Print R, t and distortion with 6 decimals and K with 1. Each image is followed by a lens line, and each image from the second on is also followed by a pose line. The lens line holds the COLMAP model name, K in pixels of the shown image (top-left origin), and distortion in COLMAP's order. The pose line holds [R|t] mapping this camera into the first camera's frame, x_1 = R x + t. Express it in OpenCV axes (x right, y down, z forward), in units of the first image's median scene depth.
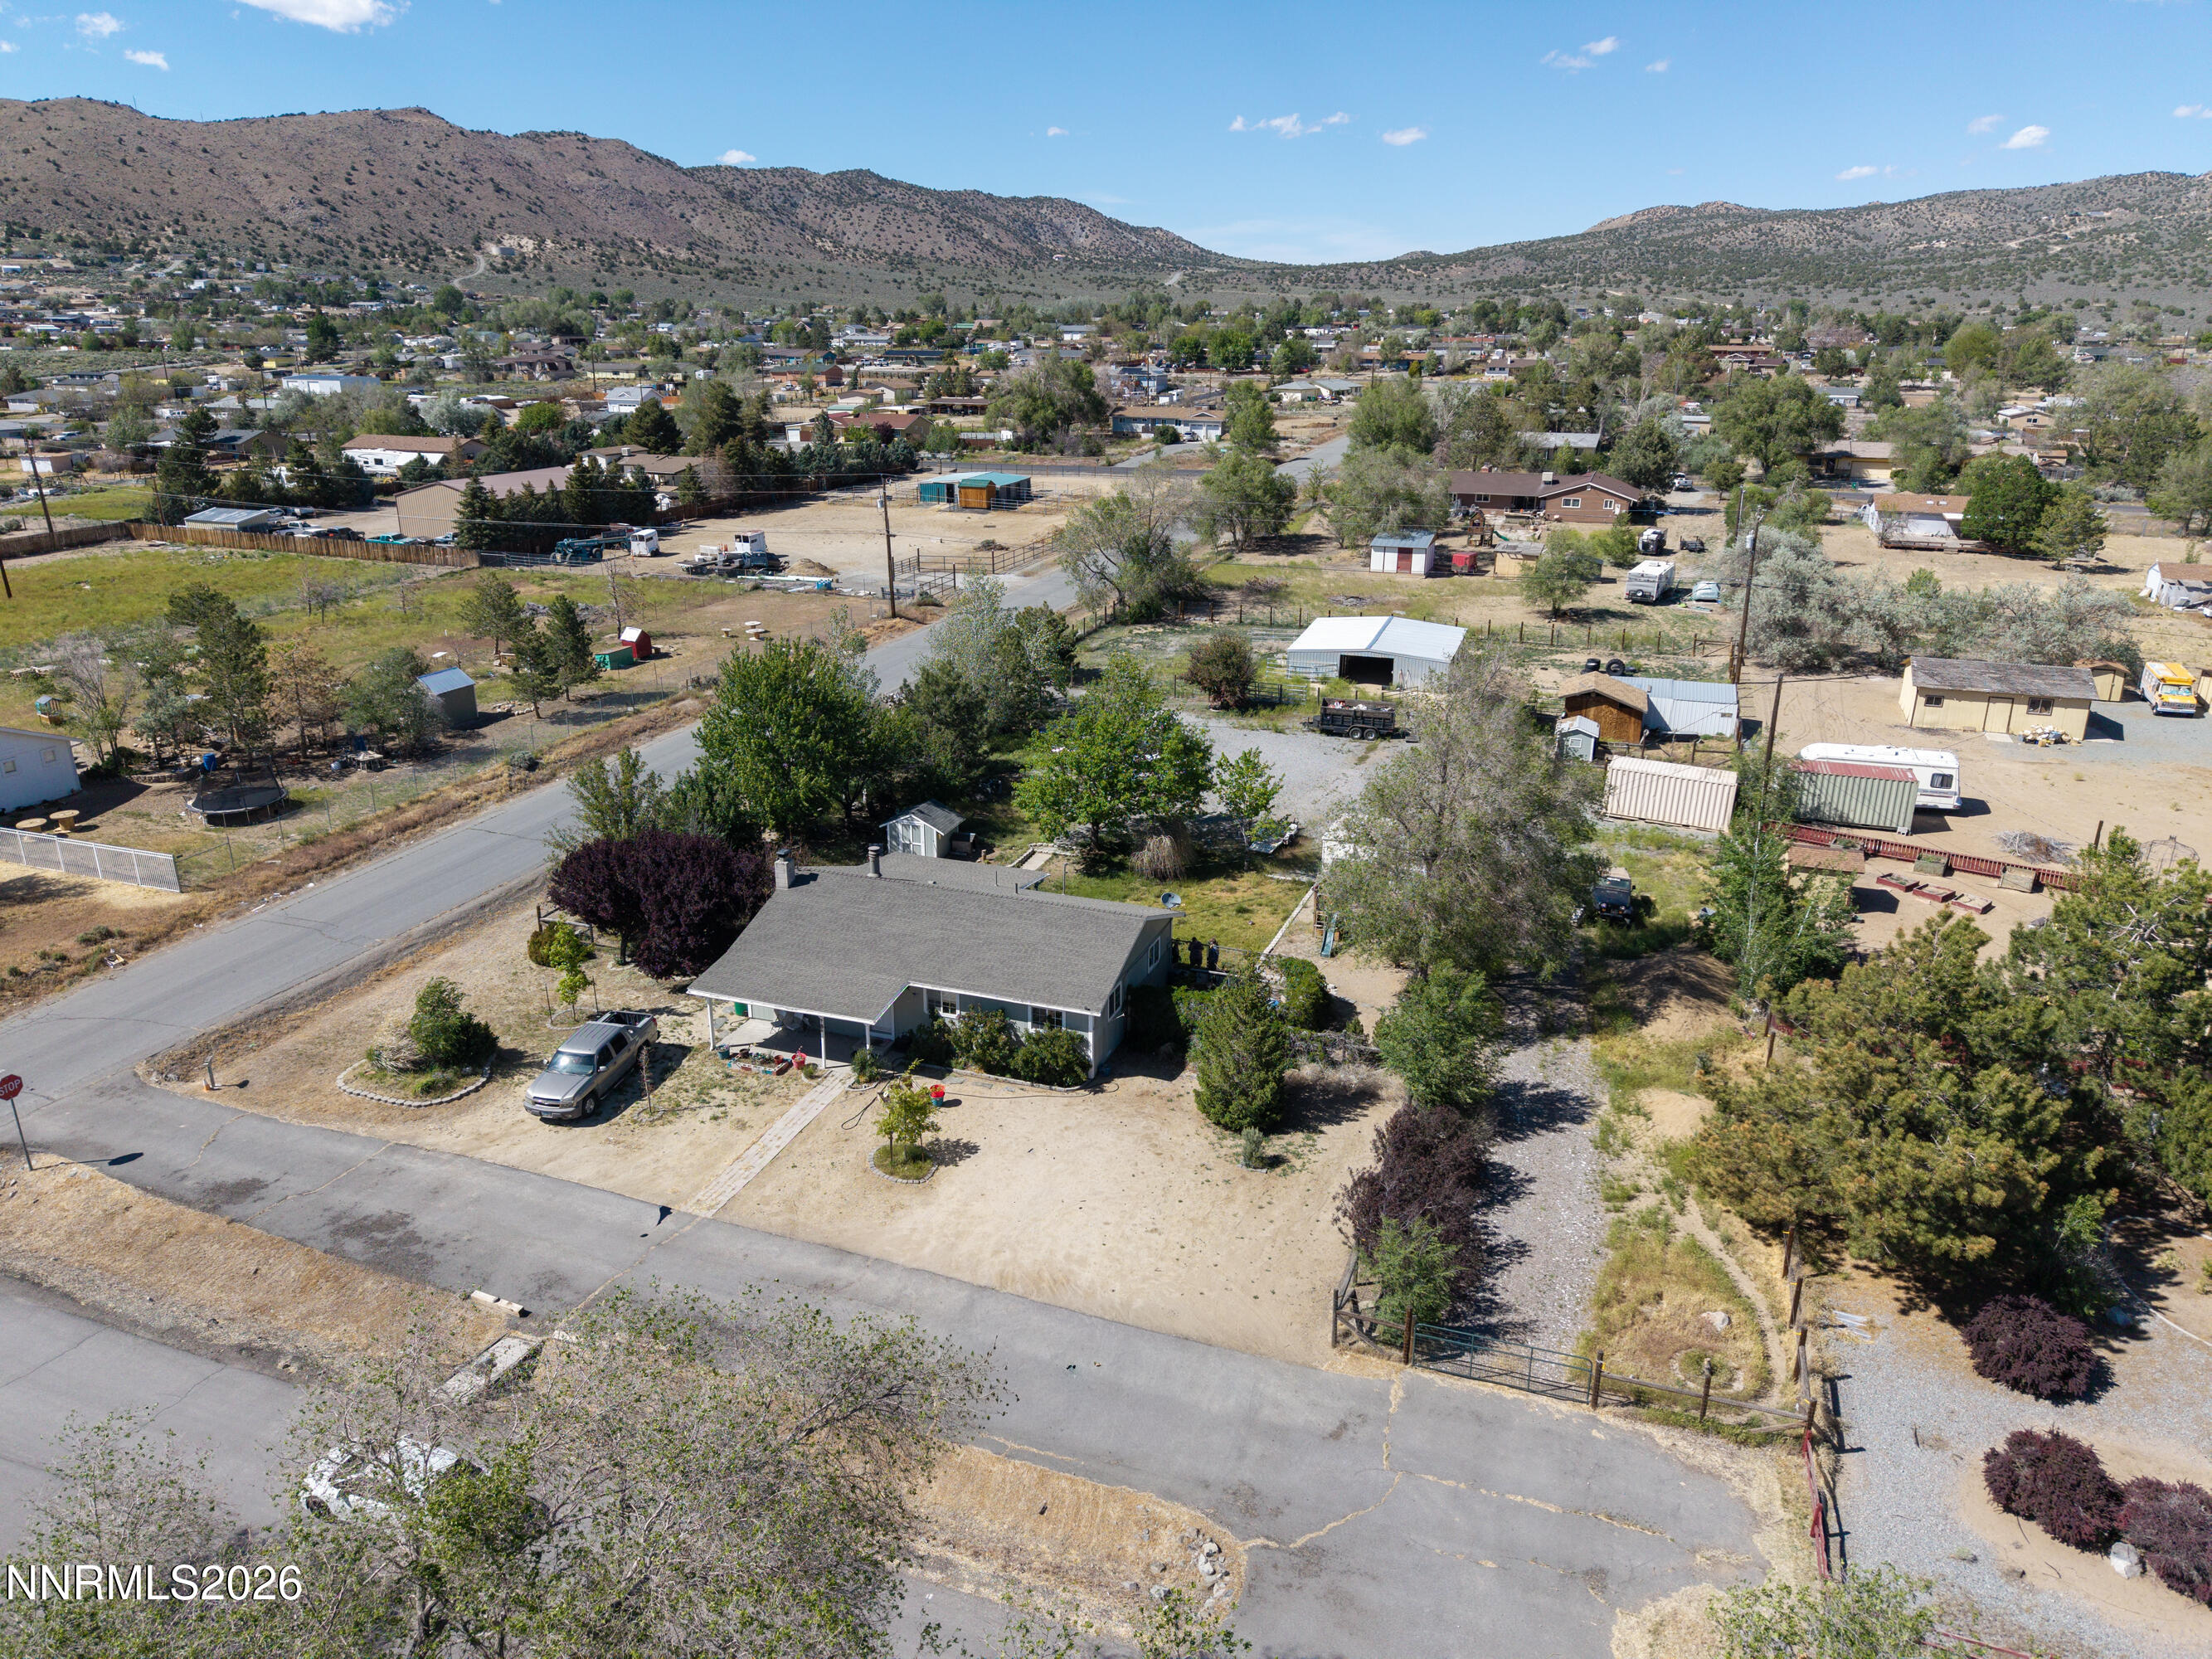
lens RADIAL K [[1477.5, 0, 1106.9], [0, 1477.5, 829.6], [0, 0, 1]] dist [0.021790, -0.020898]
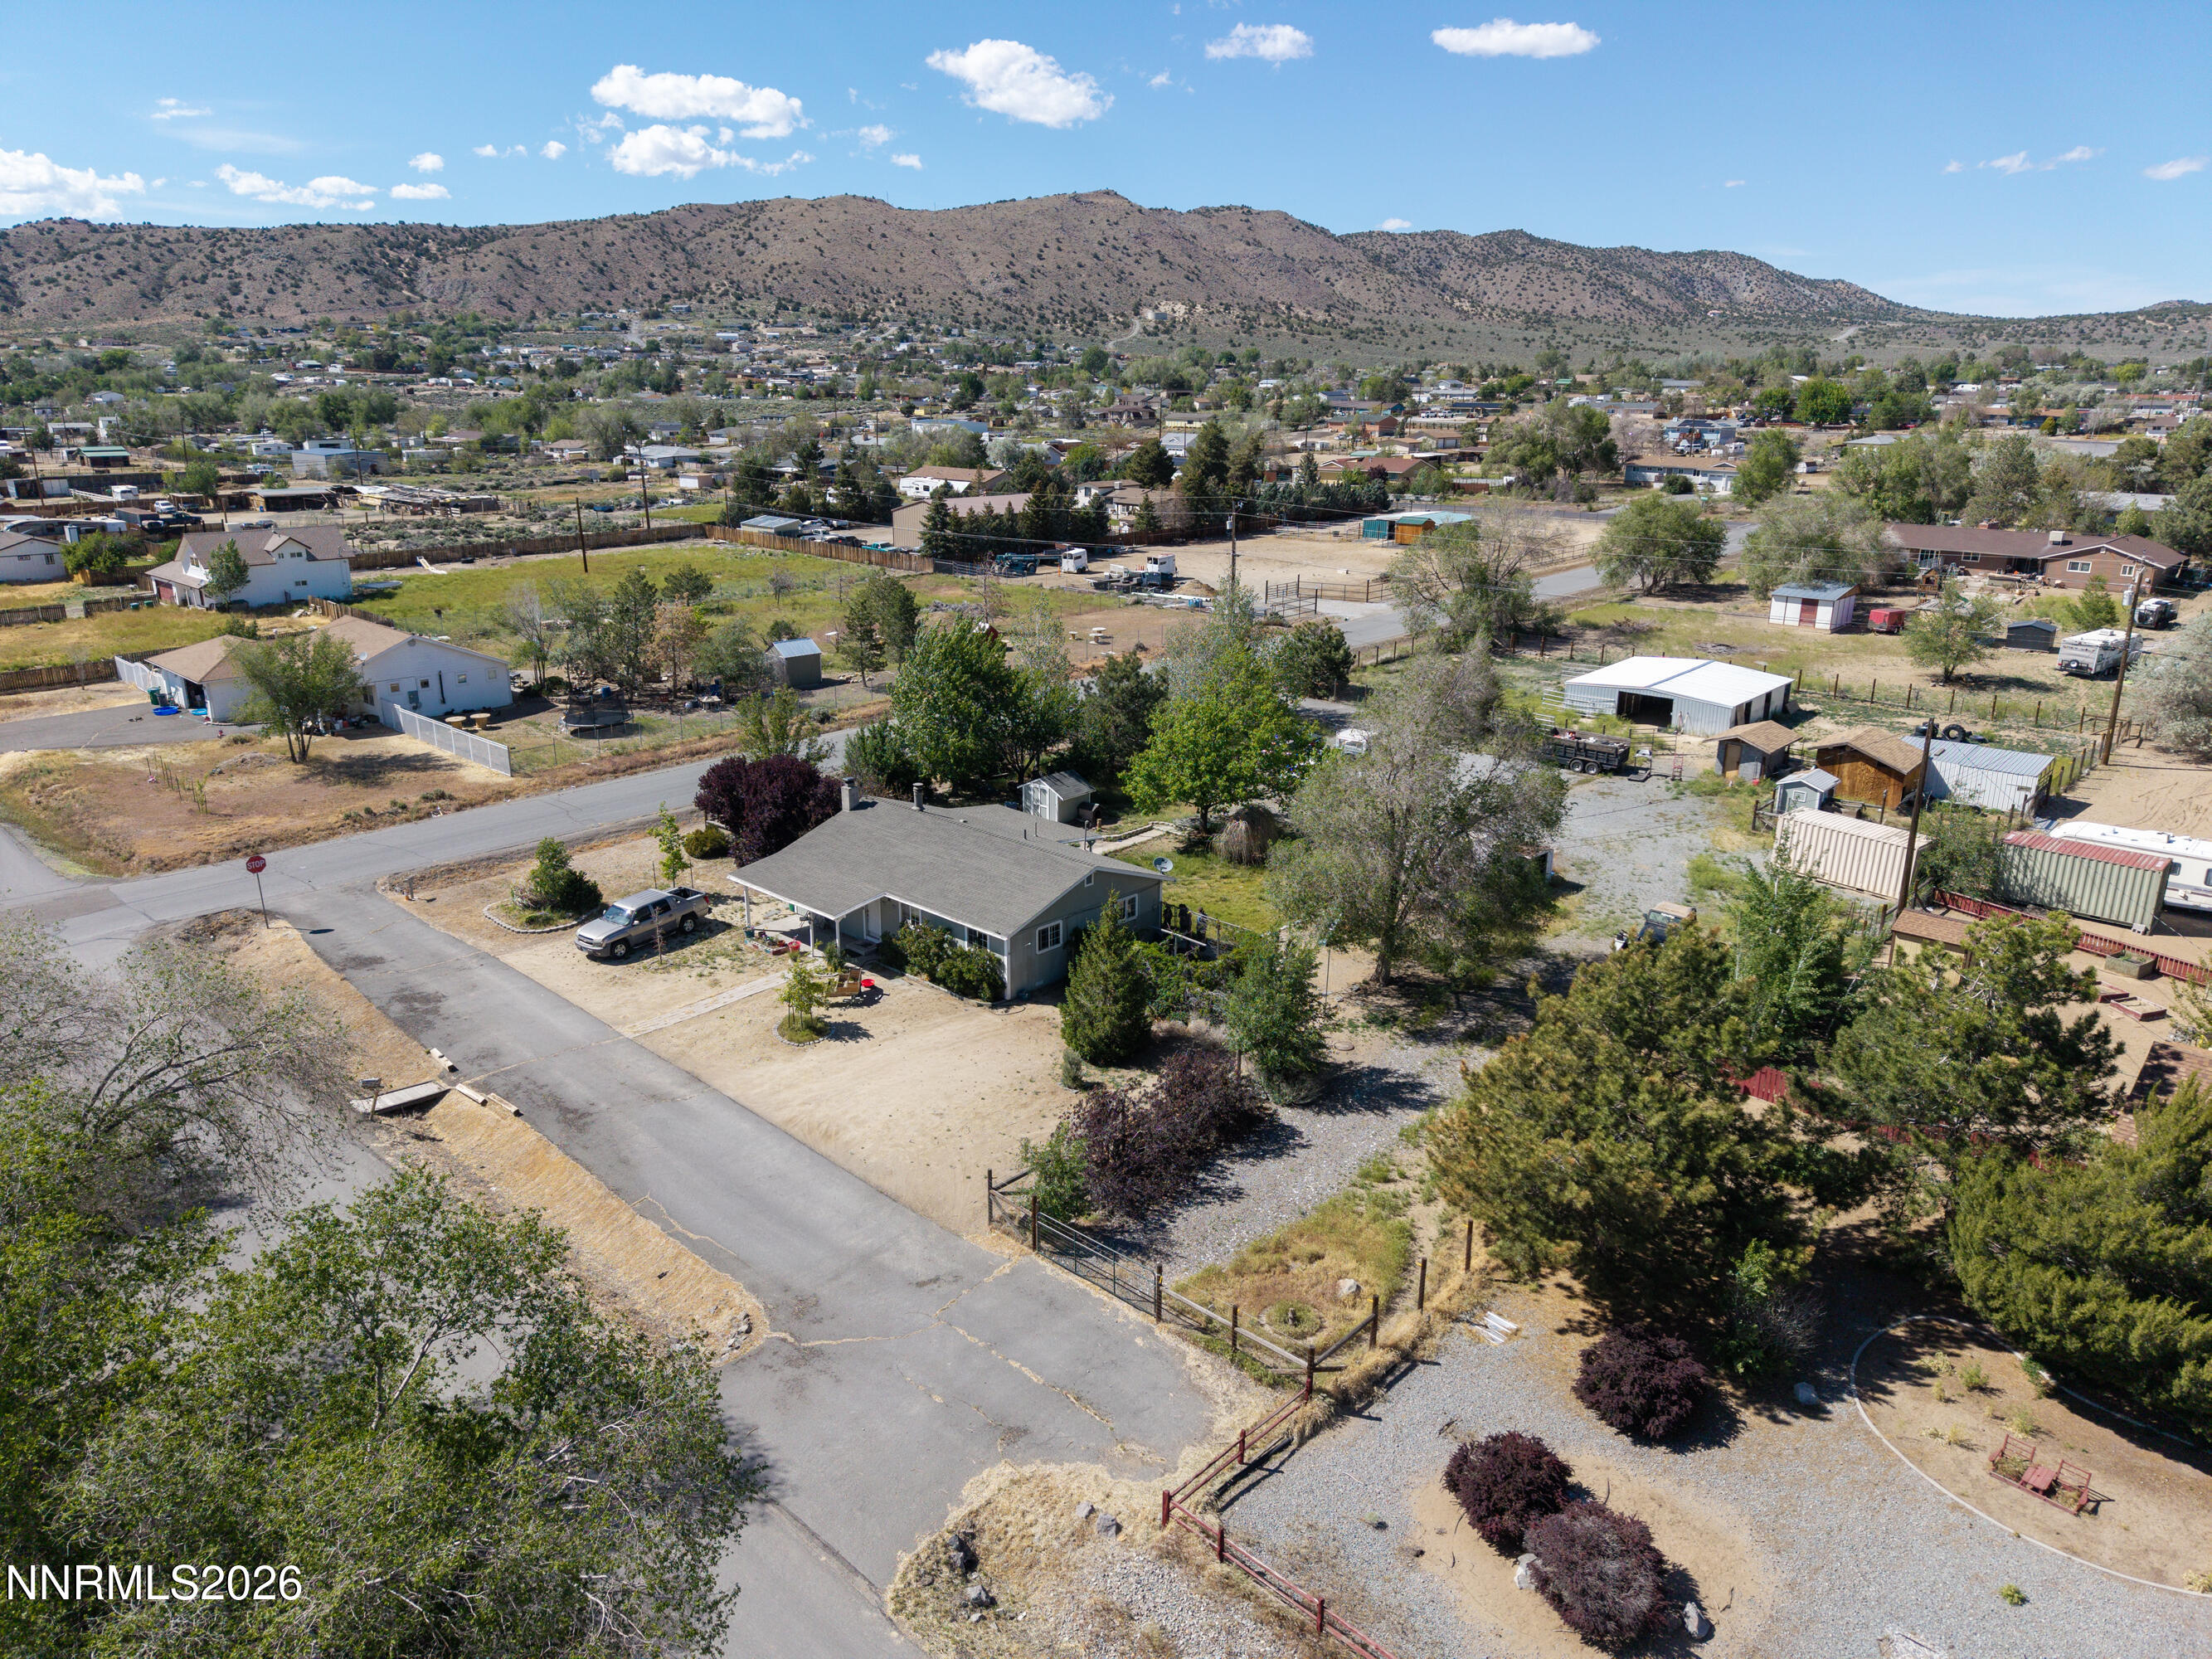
lens RADIAL K [[1477.5, 0, 1108.0], [0, 1477.5, 823.1], [0, 0, 1]] dist [0.021790, -0.020898]
pose [[0.918657, 0.115270, -0.377865, 0.166018], [-0.130453, 0.991345, -0.014737, 0.016158], [0.372896, 0.062832, 0.925743, 0.000782]]
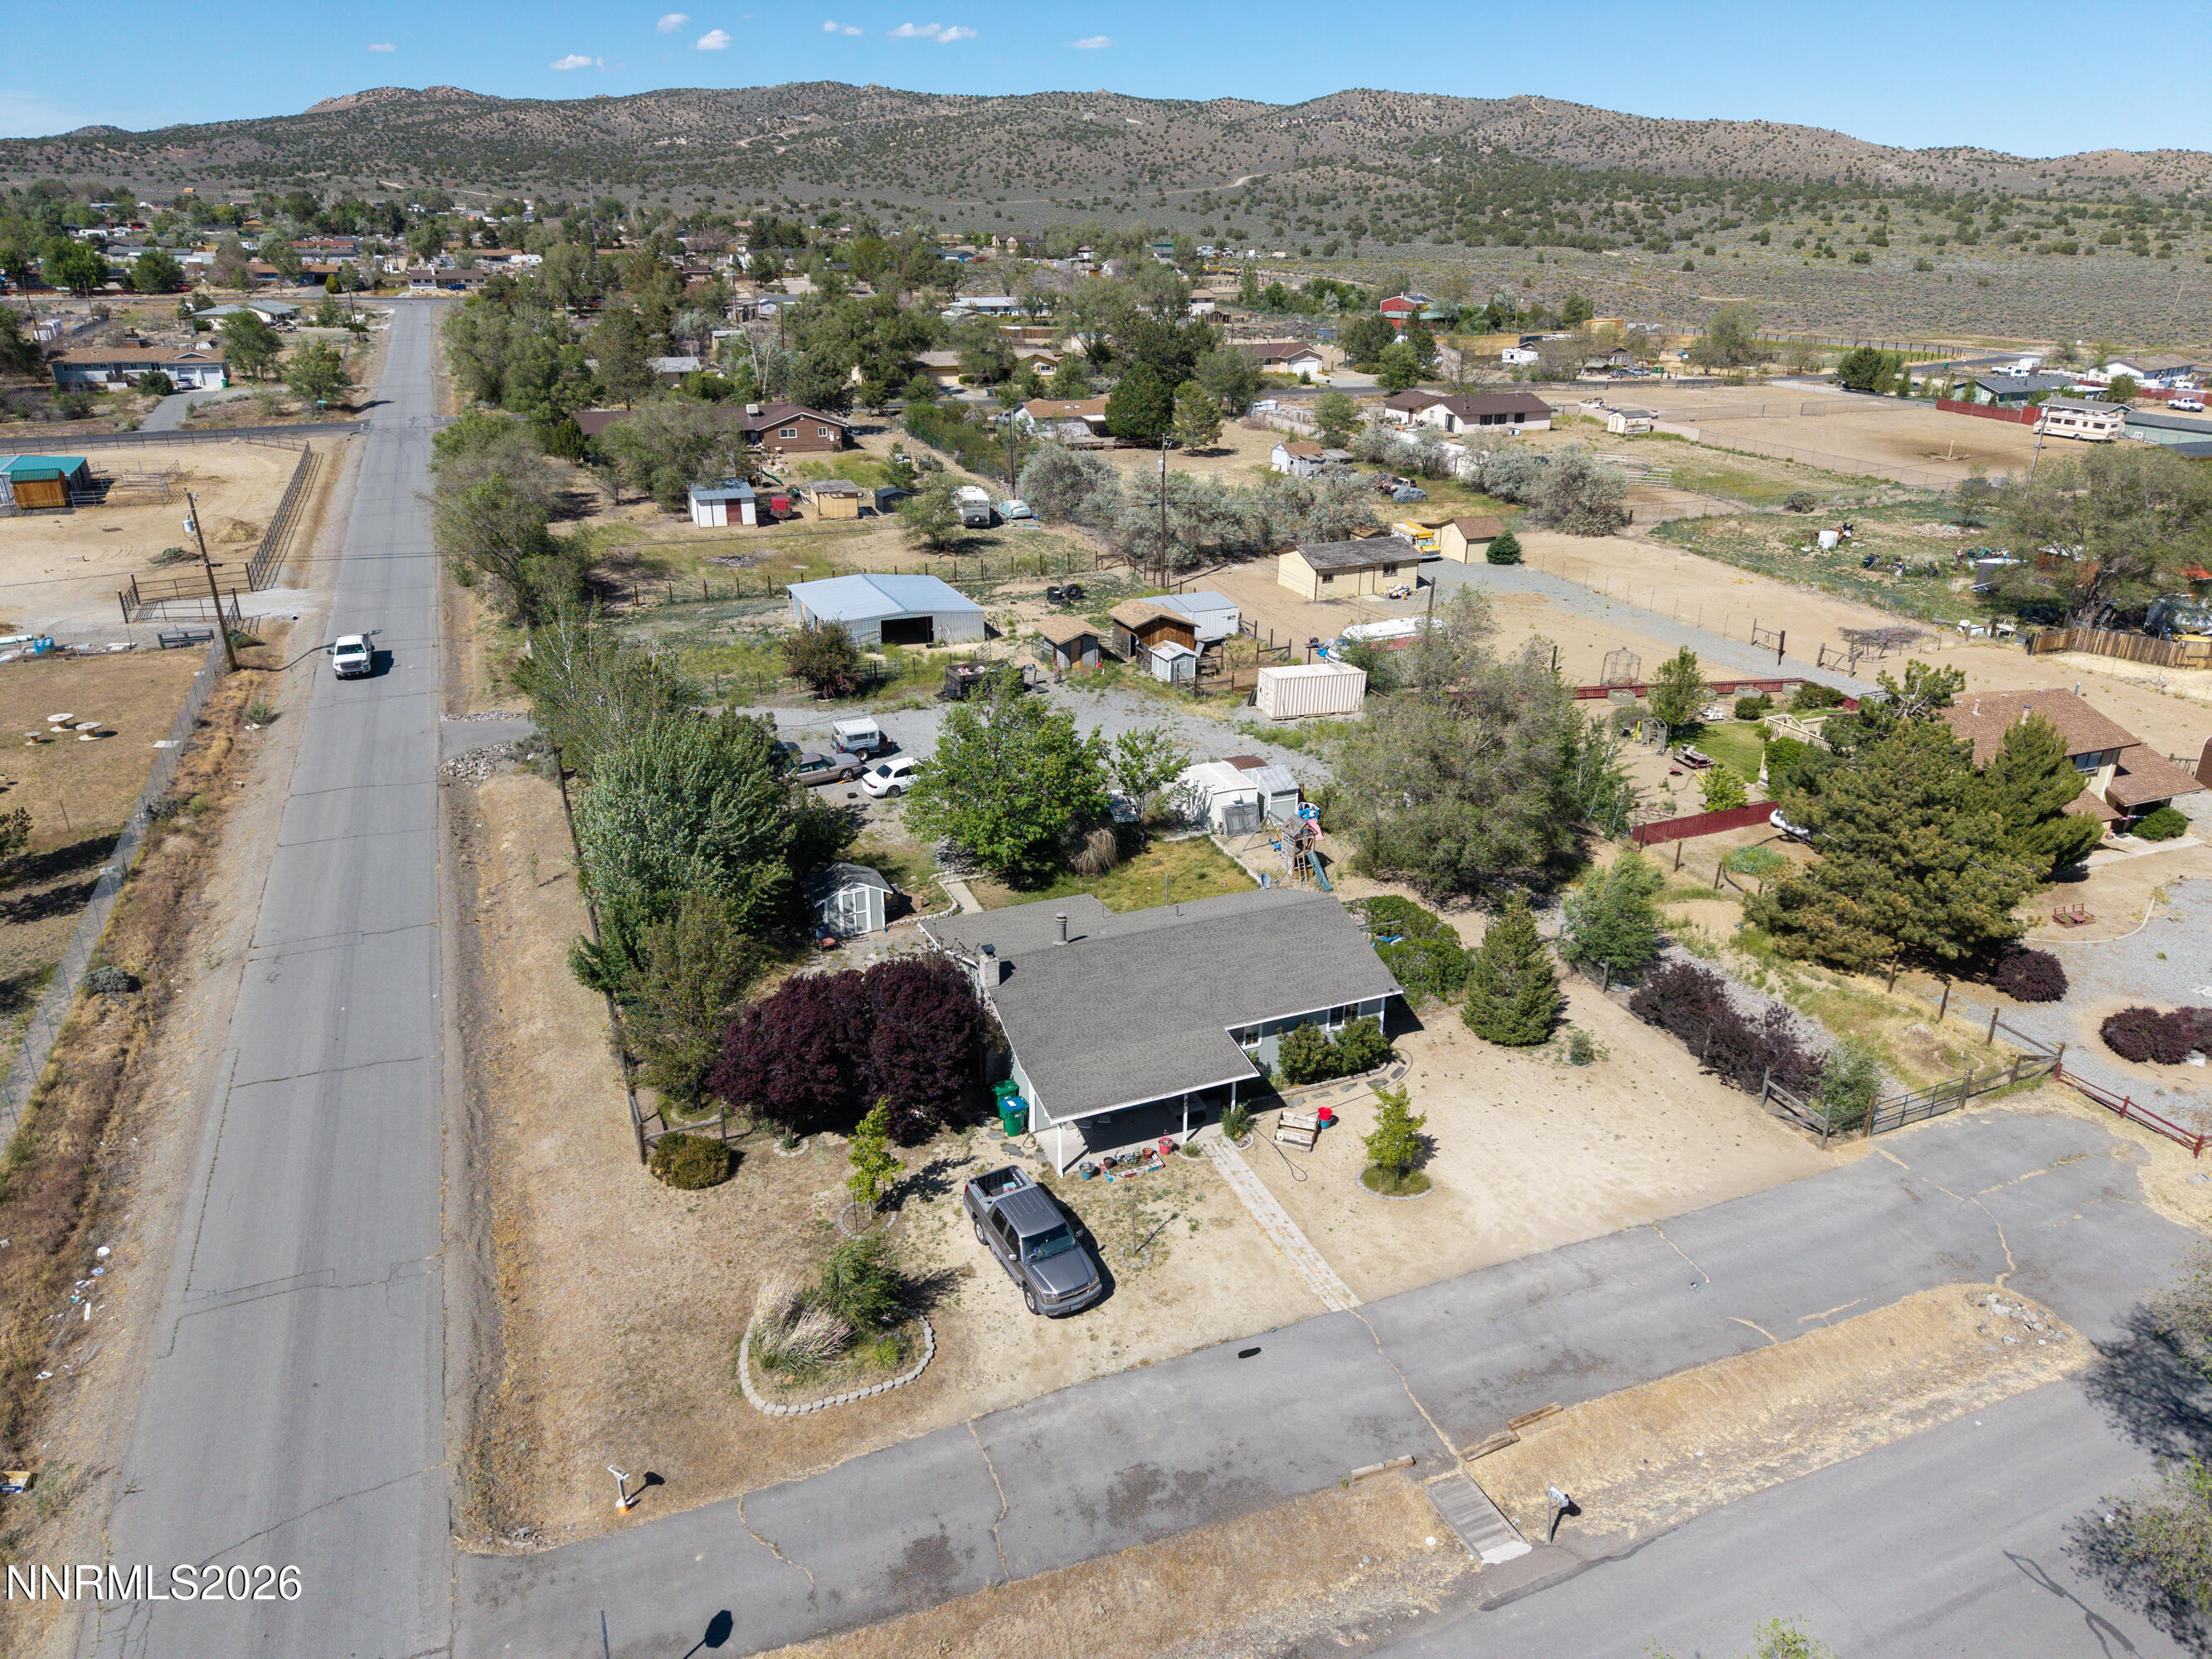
lens RADIAL K [[1477.5, 0, 1111.3], [0, 1477.5, 832.4], [0, 0, 1]] dist [0.021790, -0.020898]
pose [[0.729940, -0.262030, 0.631291, -0.286189], [0.219830, 0.964526, 0.146165, -0.067416], [-0.647196, 0.032085, 0.761648, 0.108697]]
